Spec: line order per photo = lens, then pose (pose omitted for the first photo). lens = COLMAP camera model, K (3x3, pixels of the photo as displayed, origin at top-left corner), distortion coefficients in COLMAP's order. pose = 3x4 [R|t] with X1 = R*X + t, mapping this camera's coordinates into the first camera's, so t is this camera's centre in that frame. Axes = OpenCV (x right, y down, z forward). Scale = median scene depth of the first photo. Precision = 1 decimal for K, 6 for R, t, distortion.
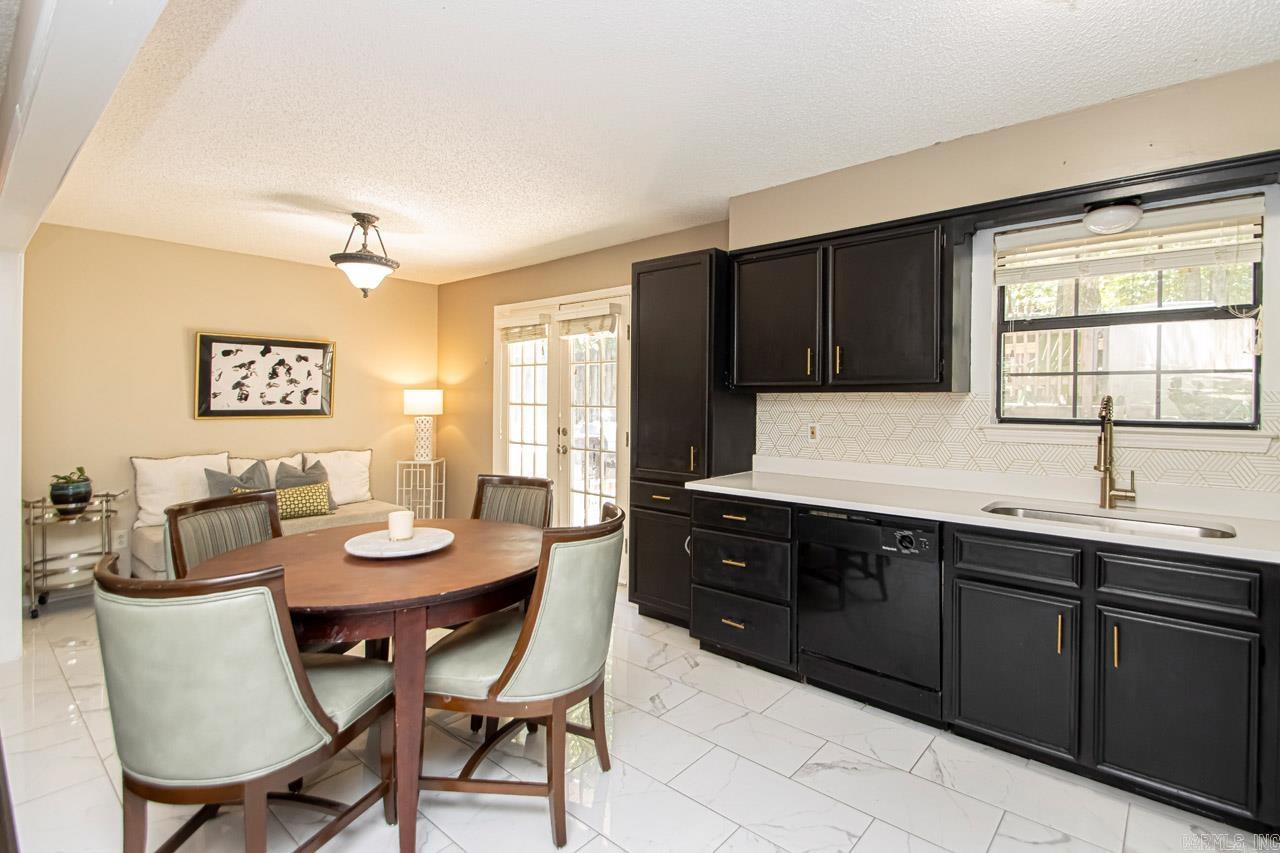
lens RADIAL K [[648.9, 0, 644.9], [0, 648.9, 407.8], [0, 0, 1]] dist [0.029500, -0.000333]
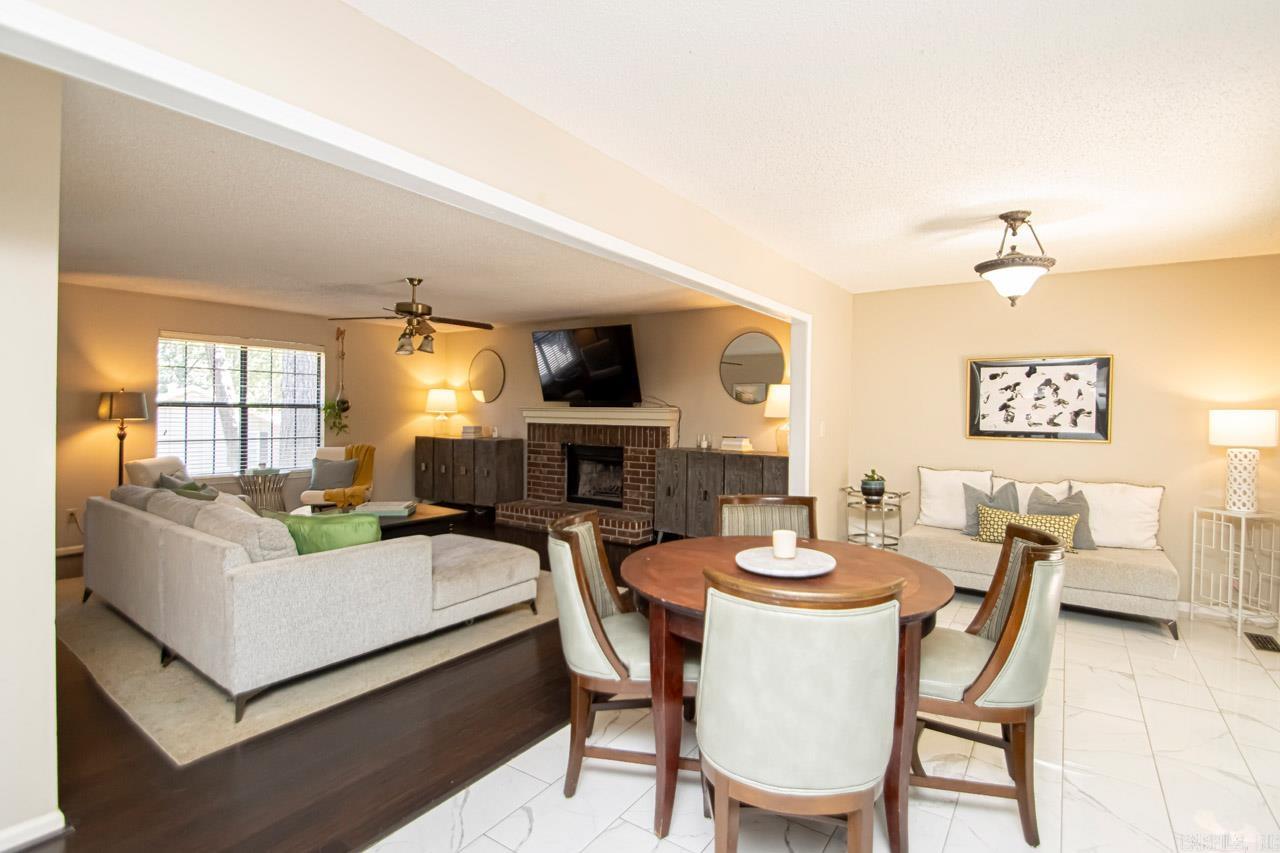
lens RADIAL K [[606.4, 0, 640.0], [0, 606.4, 426.5], [0, 0, 1]] dist [0.001399, 0.000251]
pose [[0.113834, 0.021251, -0.993272, 0.261082], [-0.024061, 0.999537, 0.018628, -0.007636], [0.993208, 0.021778, 0.114293, 0.321112]]
